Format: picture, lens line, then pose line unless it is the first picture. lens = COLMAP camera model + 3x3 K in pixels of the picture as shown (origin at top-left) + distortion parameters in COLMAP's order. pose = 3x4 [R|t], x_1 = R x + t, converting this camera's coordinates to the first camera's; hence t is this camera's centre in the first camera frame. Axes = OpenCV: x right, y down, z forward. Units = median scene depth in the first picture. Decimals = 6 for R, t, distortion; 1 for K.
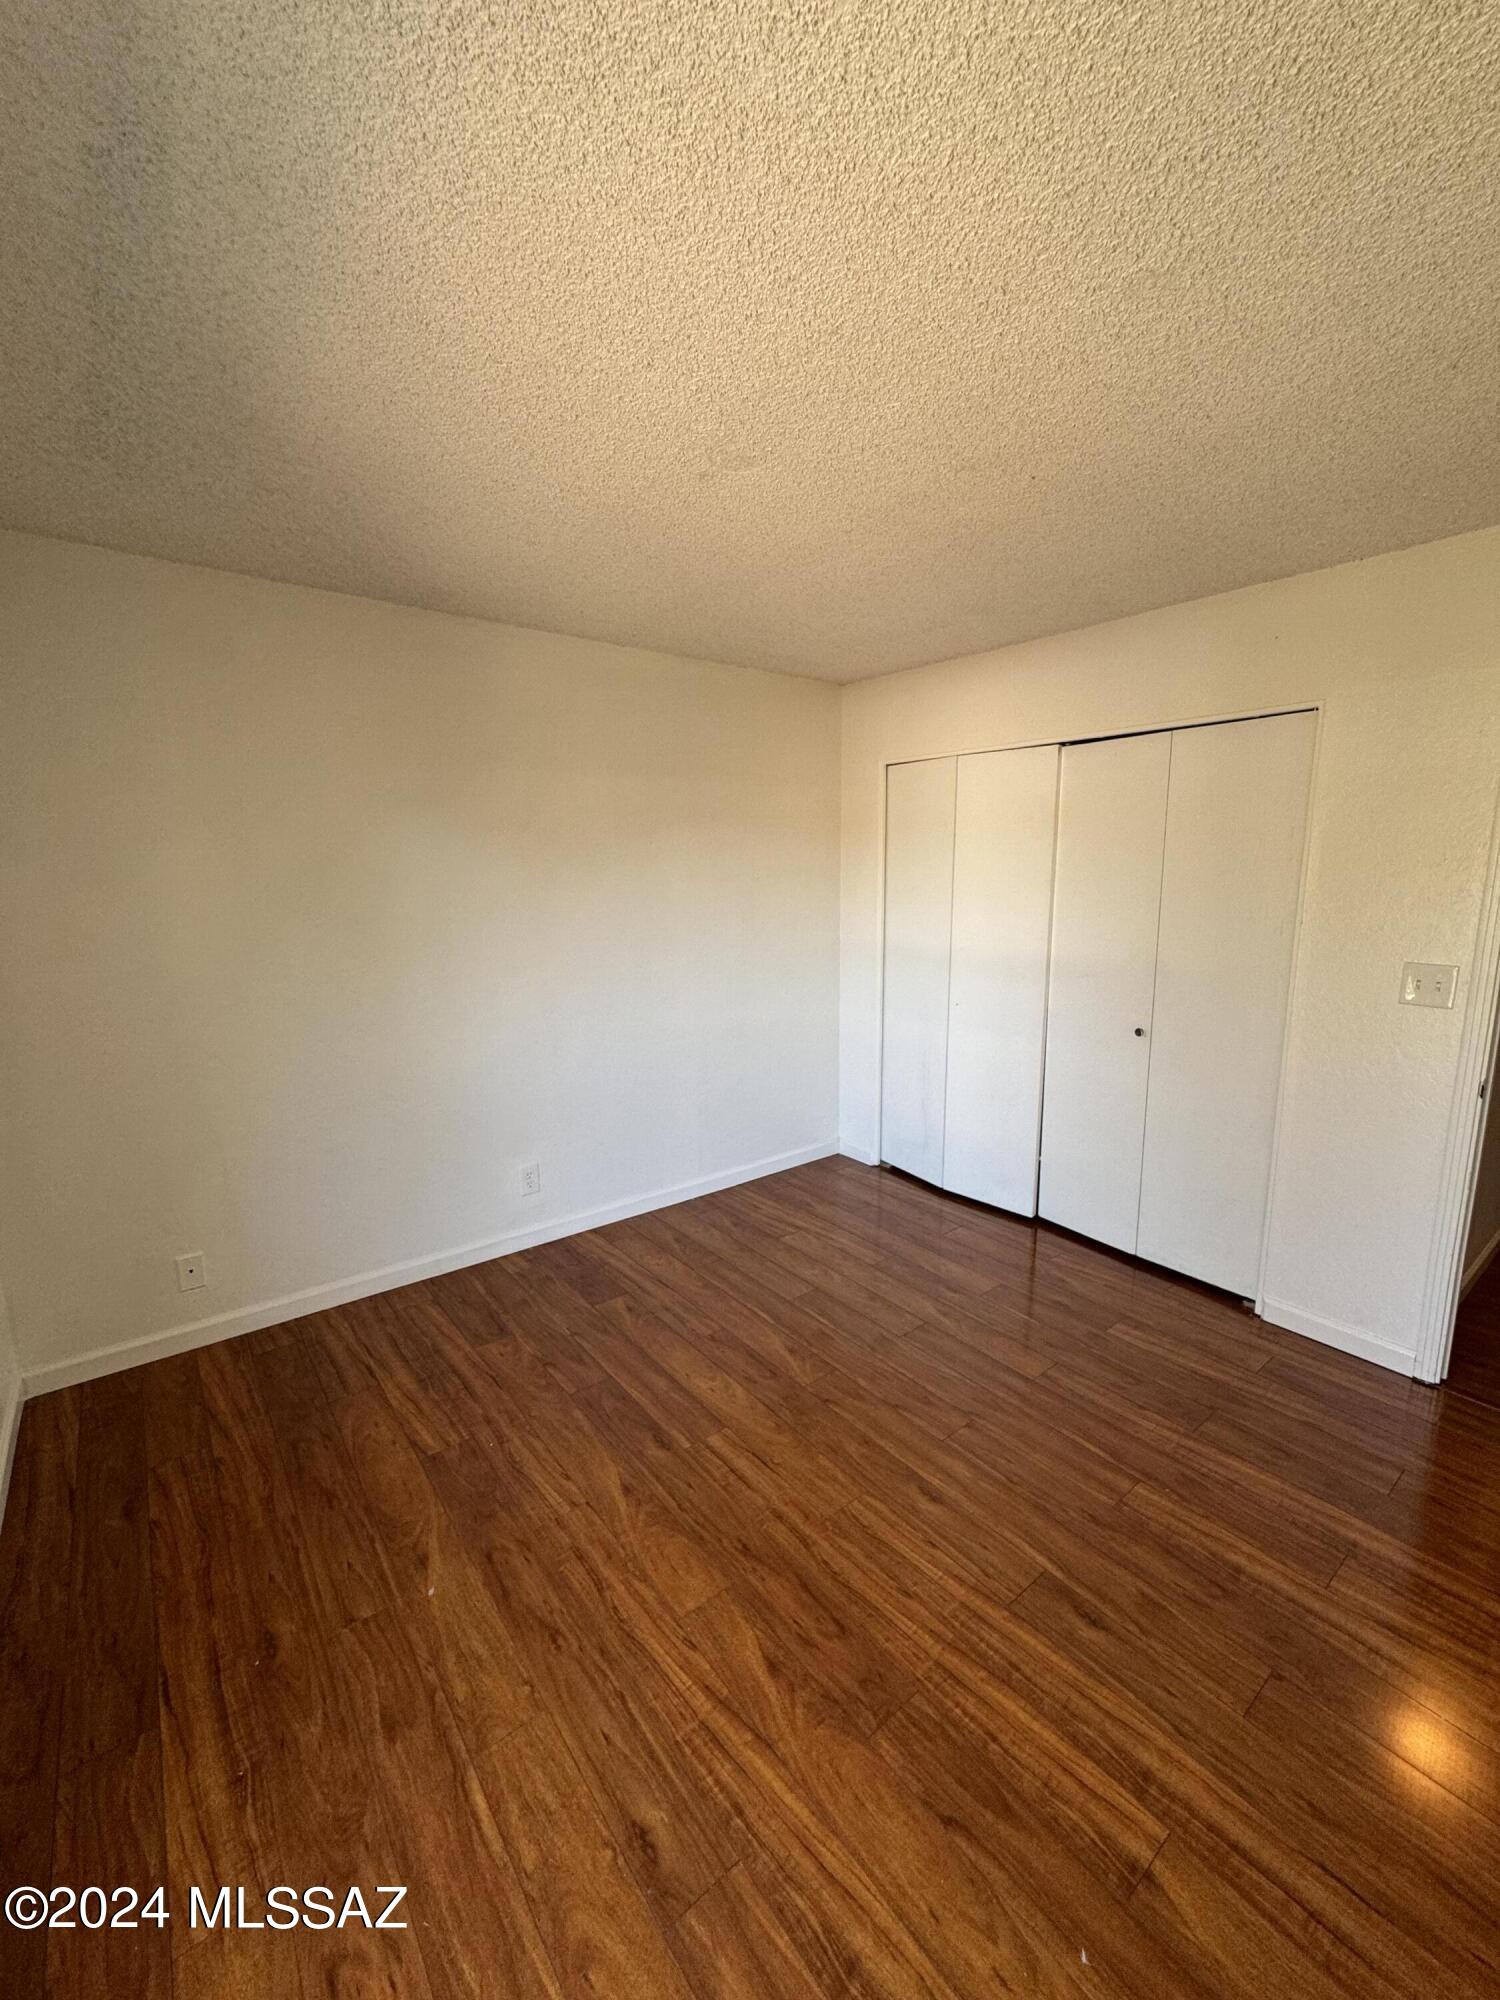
lens RADIAL K [[811.0, 0, 749.7], [0, 811.0, 1001.9], [0, 0, 1]] dist [0.000591, 0.000005]
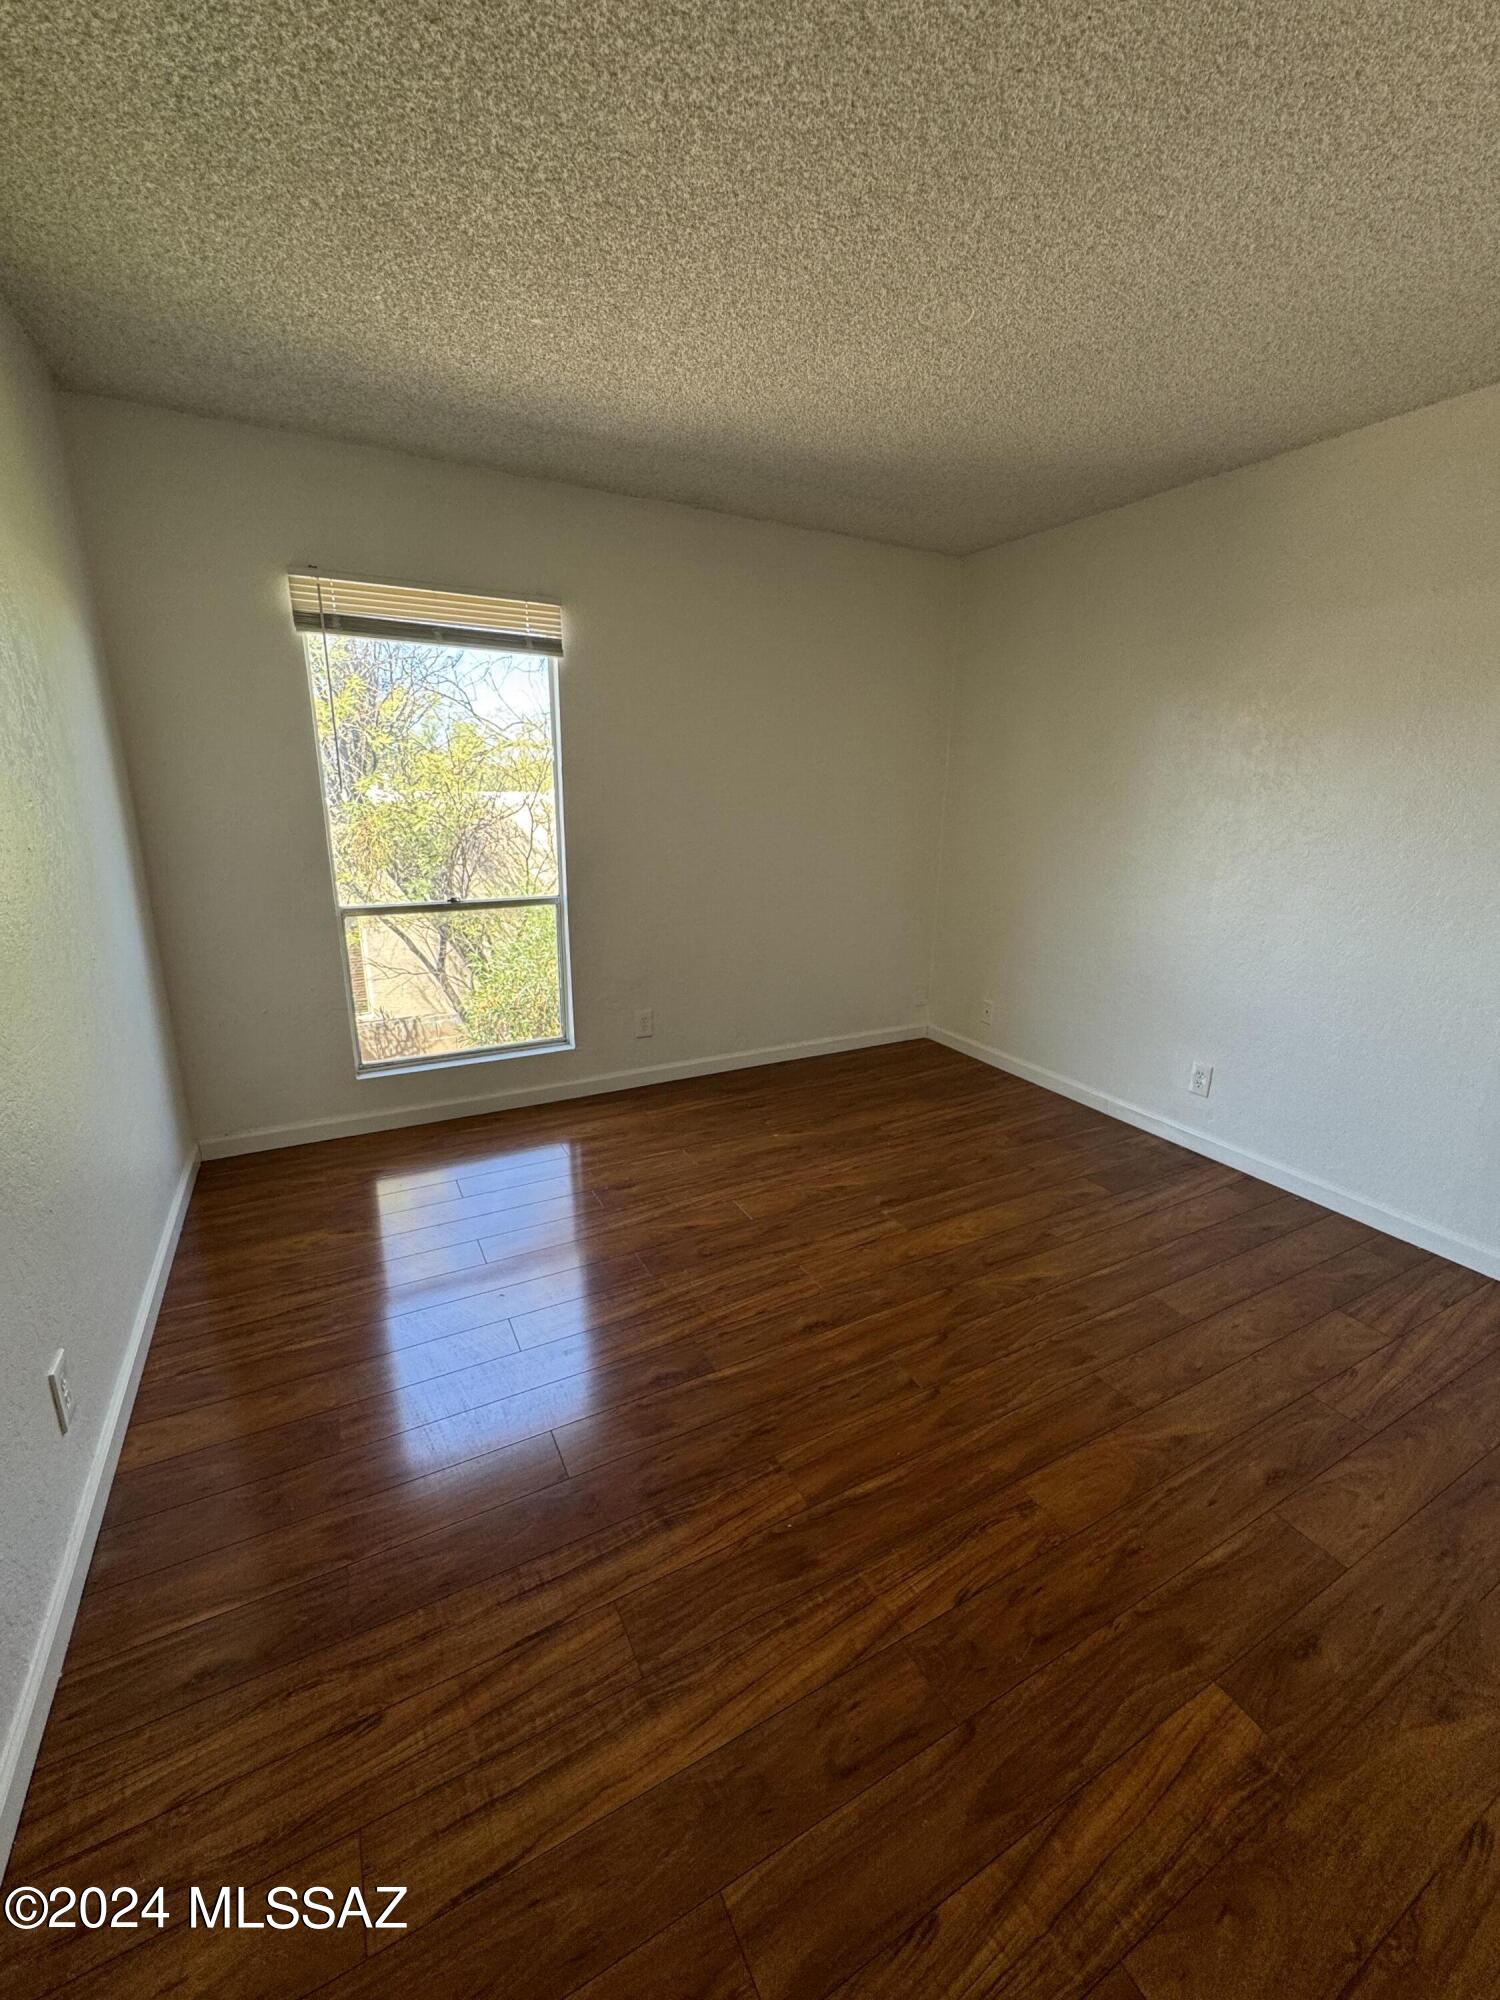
lens RADIAL K [[799.6, 0, 755.2], [0, 799.6, 1002.4], [0, 0, 1]] dist [-0.001256, 0.000033]
pose [[-0.173138, 0.263495, -0.948996, 0.915224], [-0.172421, 0.940559, 0.292610, -0.067432], [0.969688, 0.214288, -0.117414, 0.785818]]
